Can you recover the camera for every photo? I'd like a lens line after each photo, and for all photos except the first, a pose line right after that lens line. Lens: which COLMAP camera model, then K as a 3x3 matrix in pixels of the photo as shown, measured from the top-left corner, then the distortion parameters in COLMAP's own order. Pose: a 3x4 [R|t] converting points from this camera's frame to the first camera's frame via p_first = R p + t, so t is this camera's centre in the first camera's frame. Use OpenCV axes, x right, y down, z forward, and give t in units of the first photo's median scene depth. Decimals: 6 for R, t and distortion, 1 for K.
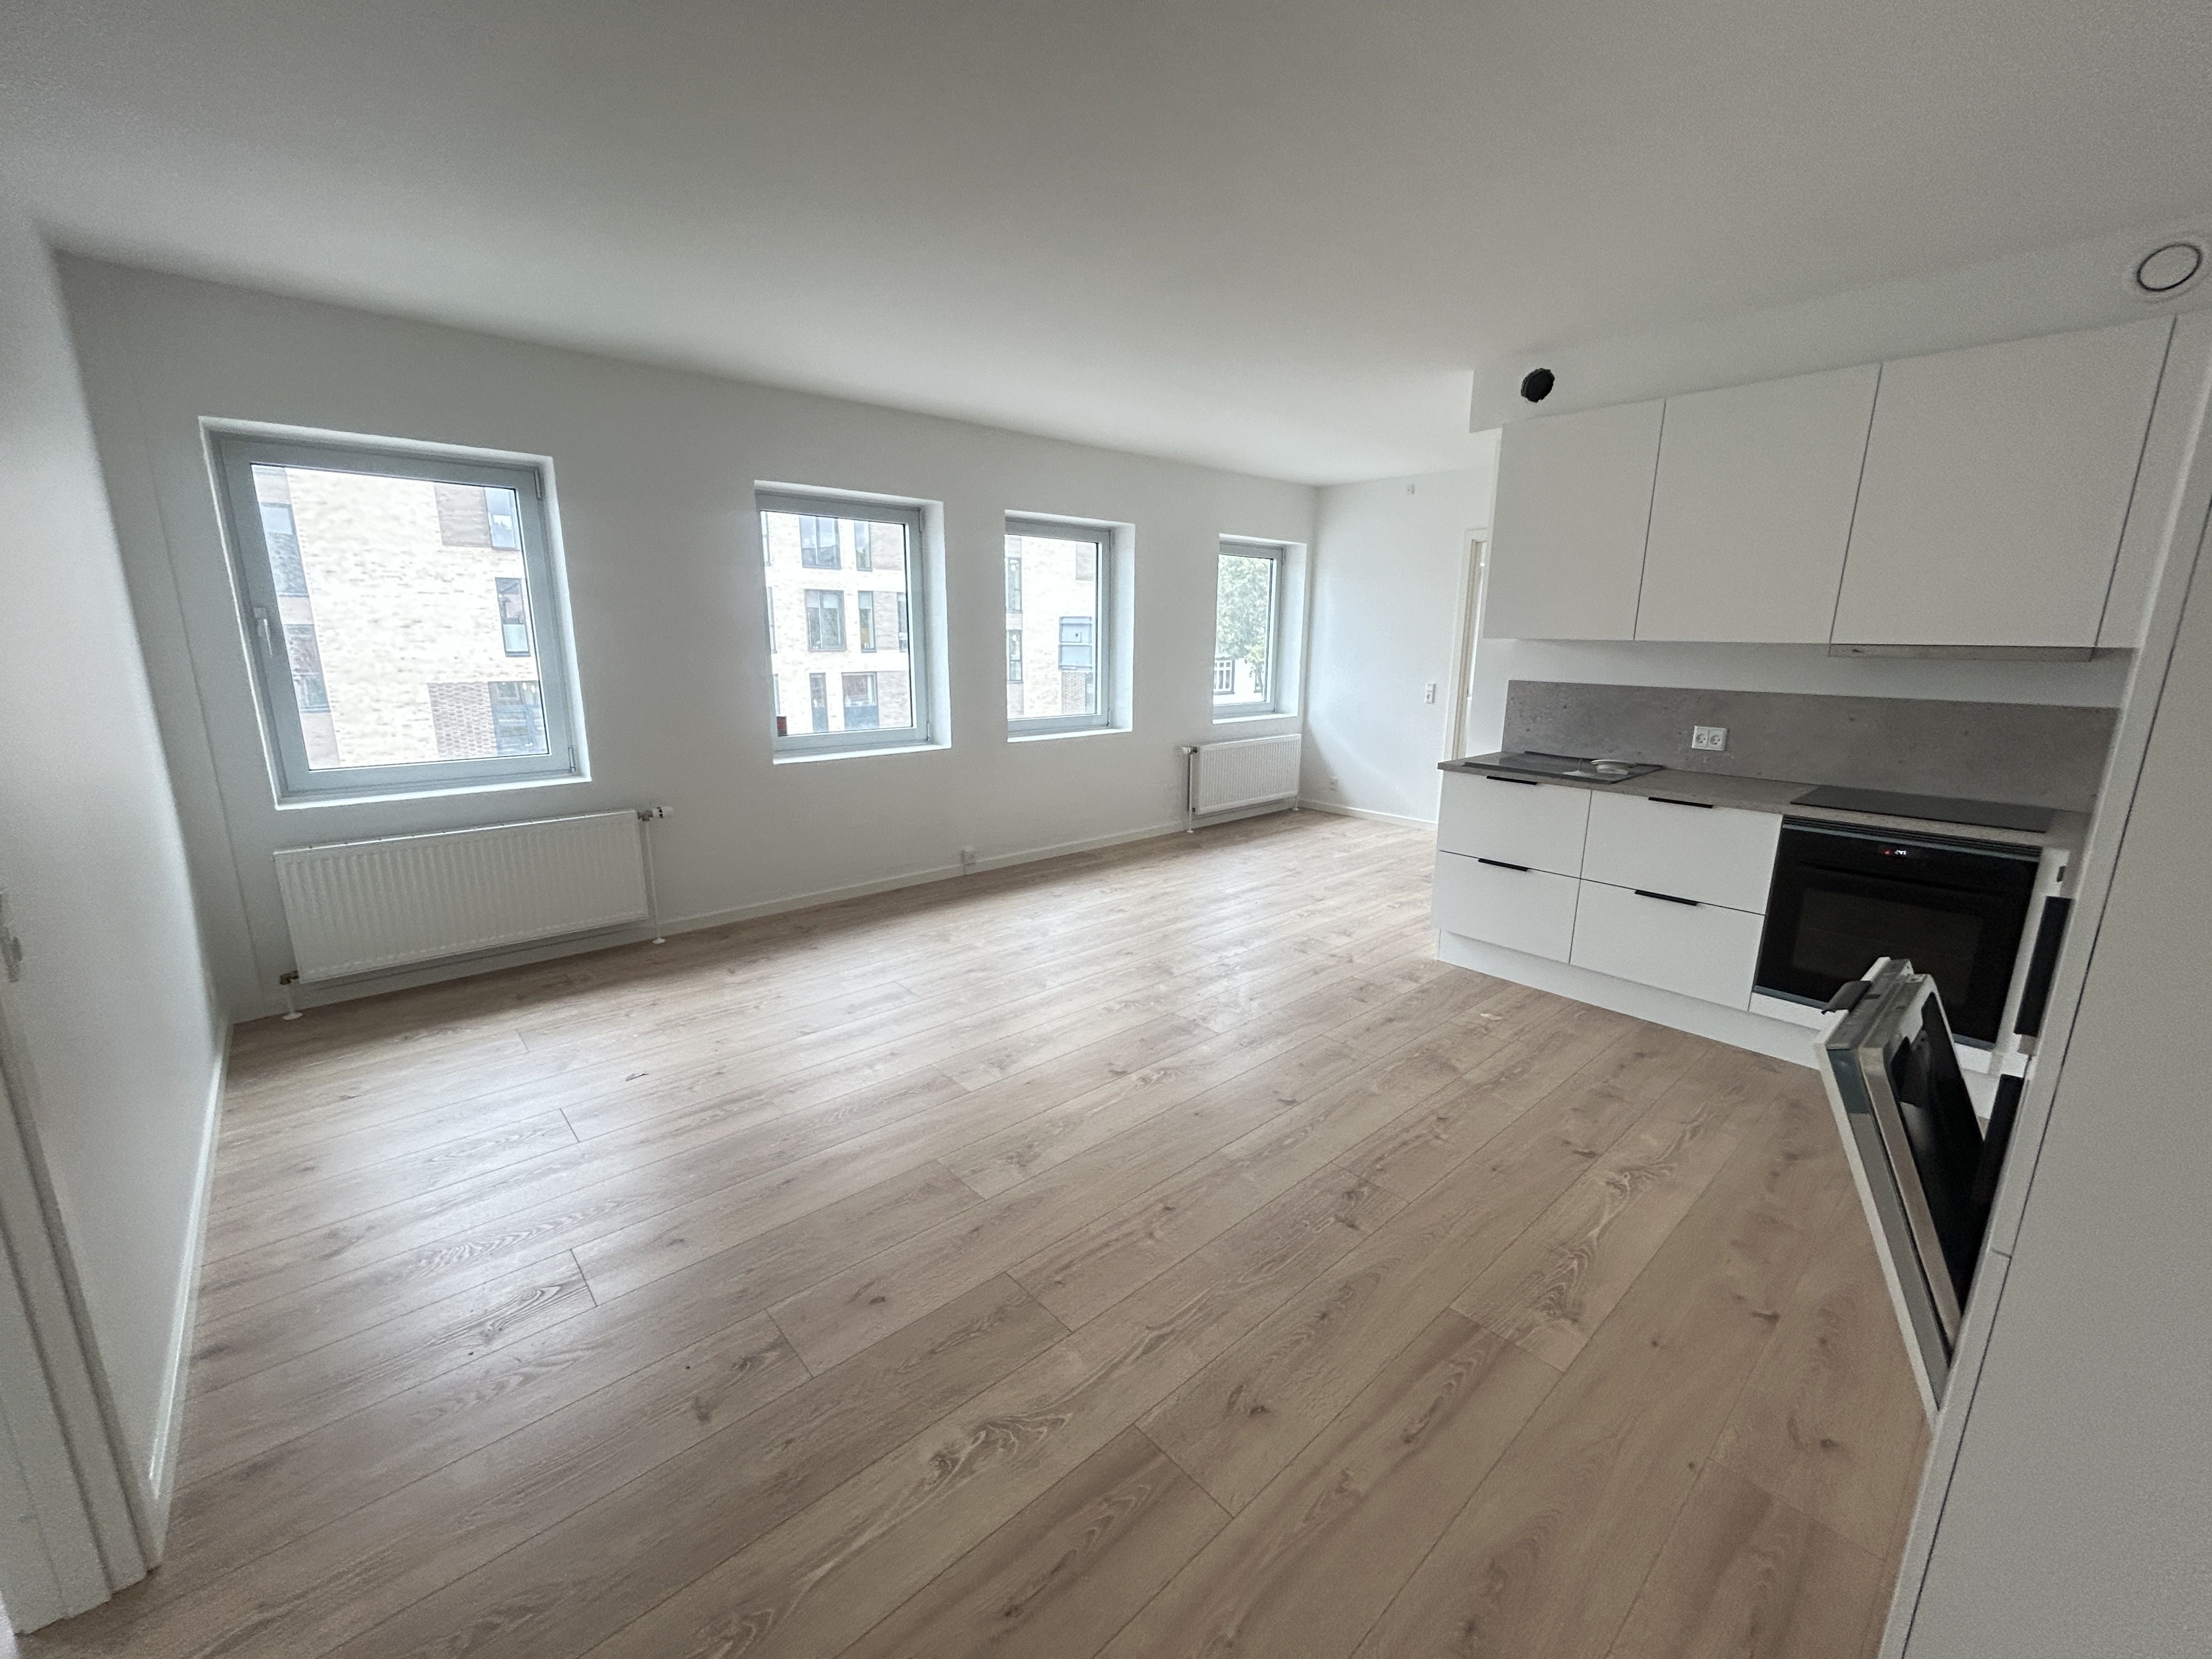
lens RADIAL K [[895.5, 0, 1116.8], [0, 895.5, 833.4], [0, 0, 1]] dist [-0.001881, 0.000591]
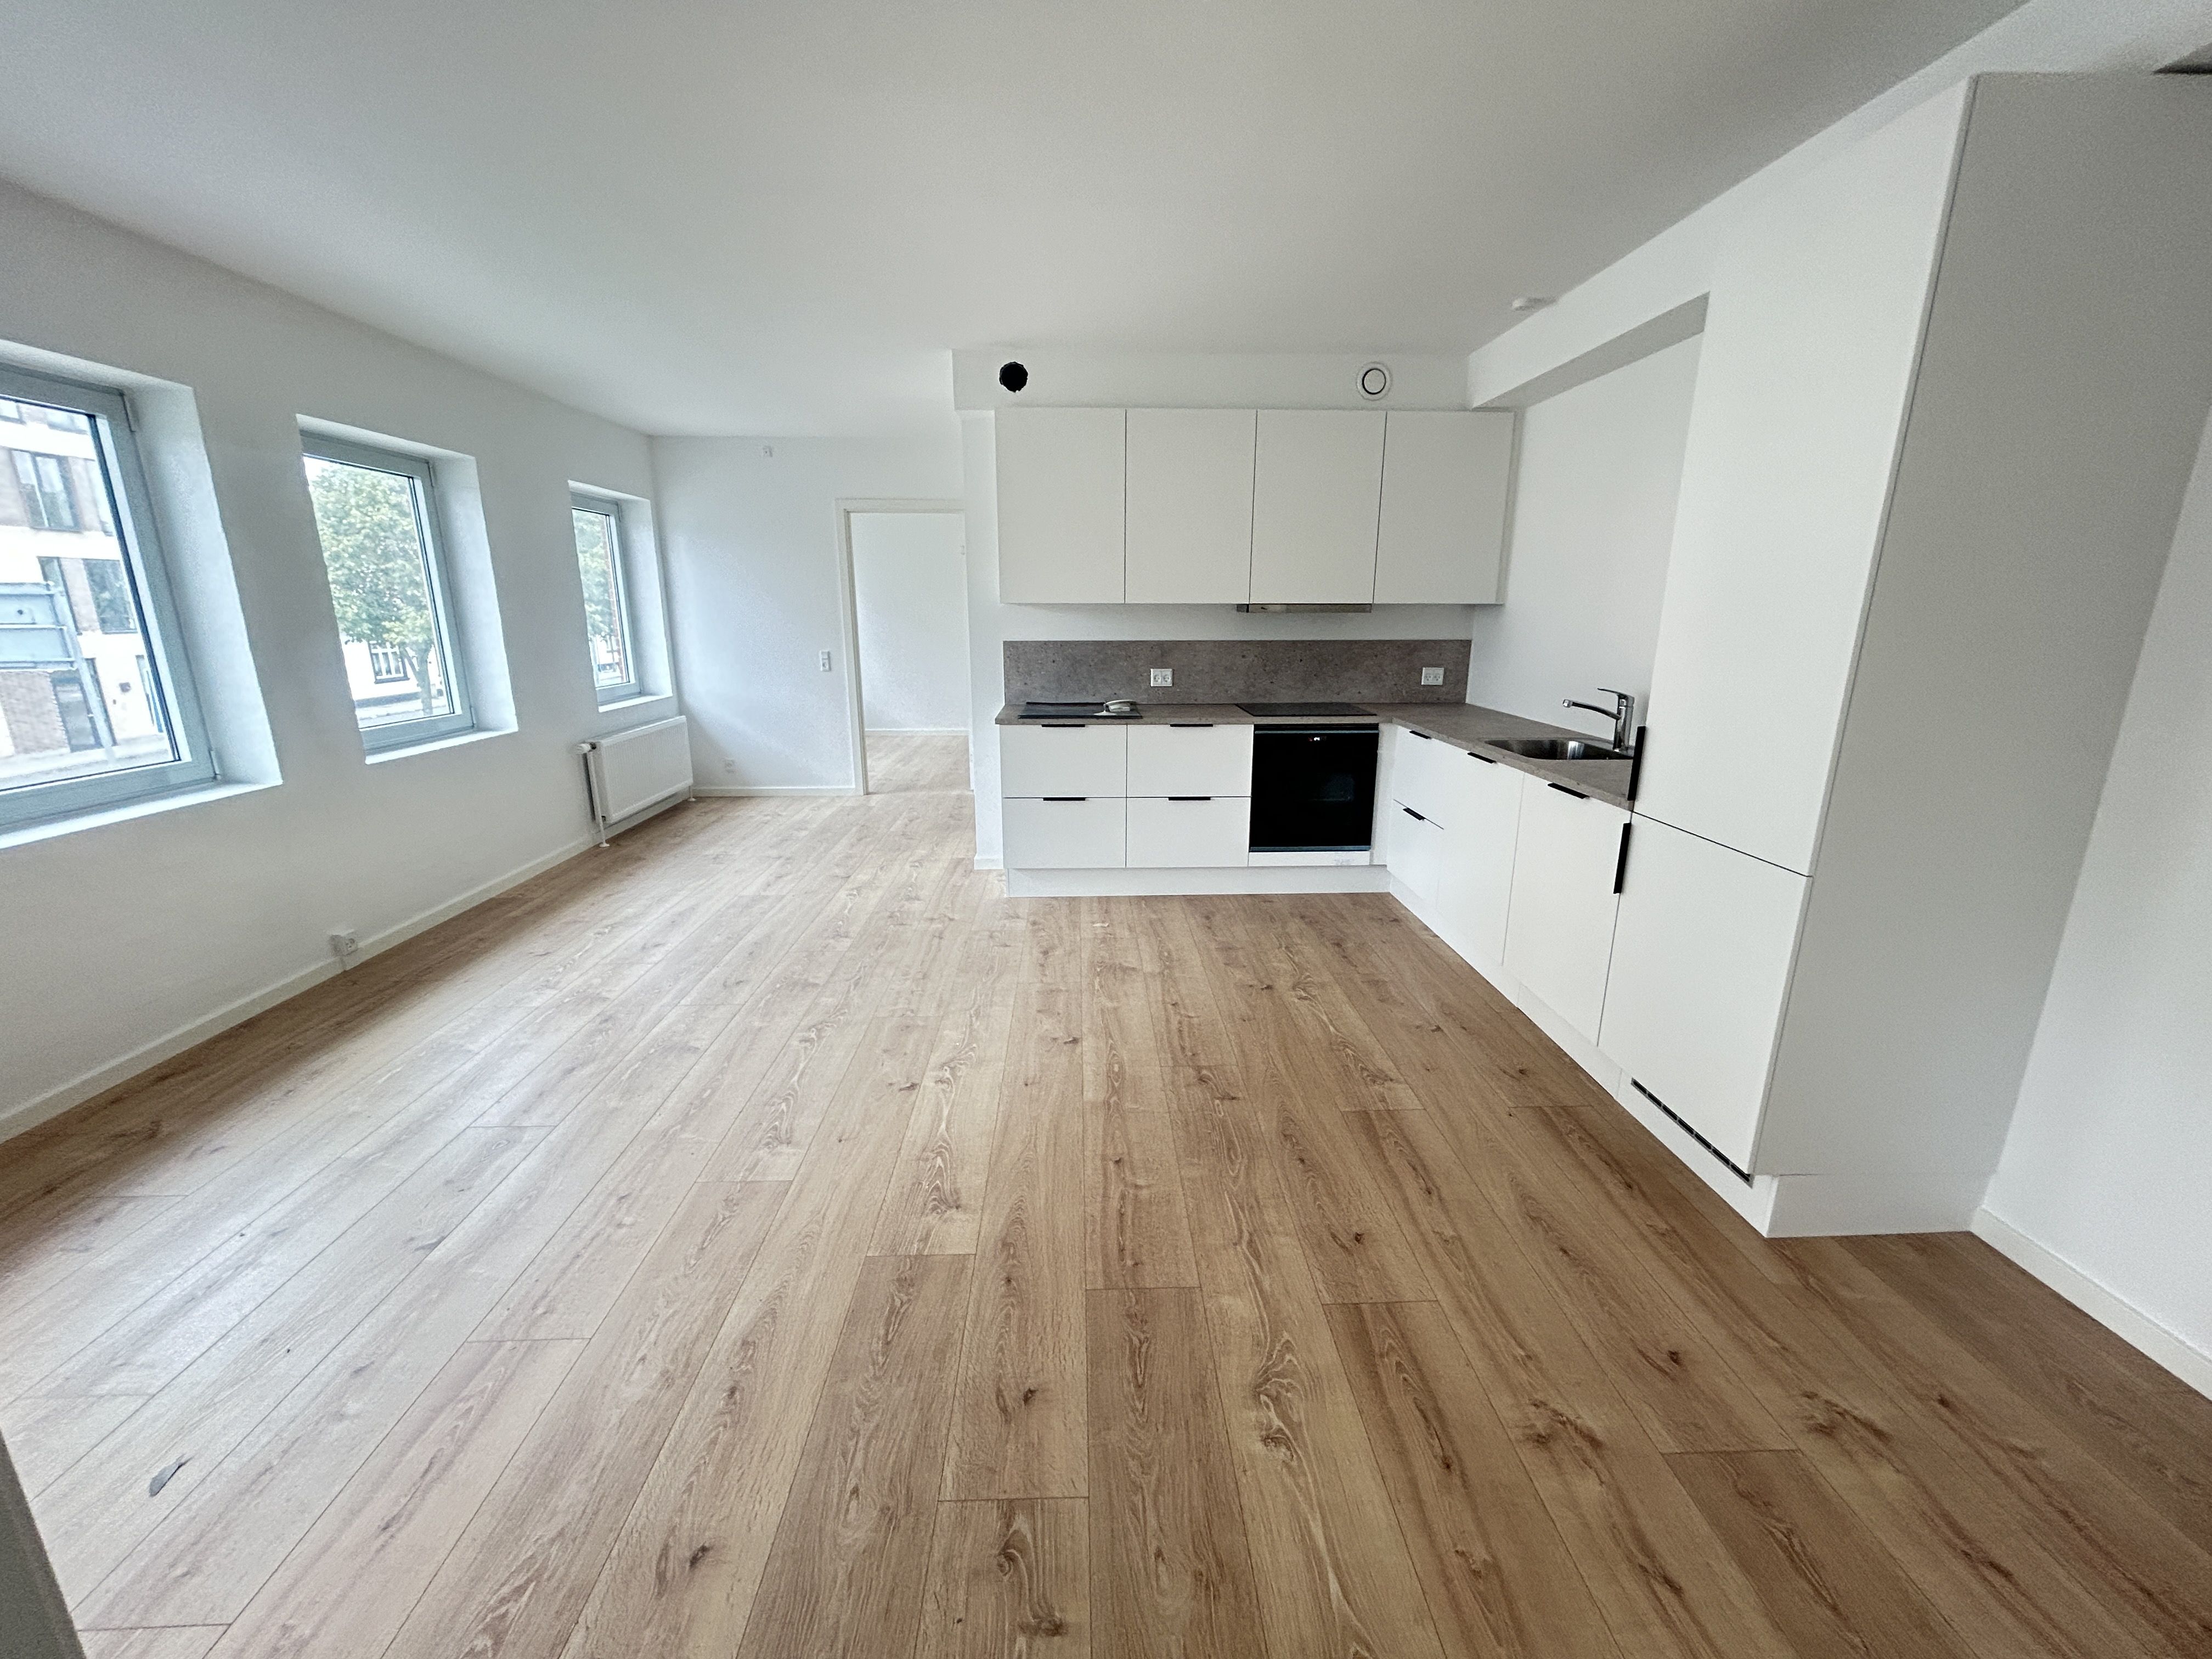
lens RADIAL K [[895.5, 0, 1110.4], [0, 895.5, 824.5], [0, 0, 1]] dist [-0.001881, 0.000591]
pose [[0.643329, -0.190823, 0.741428, -0.425352], [0.175176, 0.979437, 0.100082, -0.040949], [-0.745280, 0.065495, 0.663527, 0.205392]]
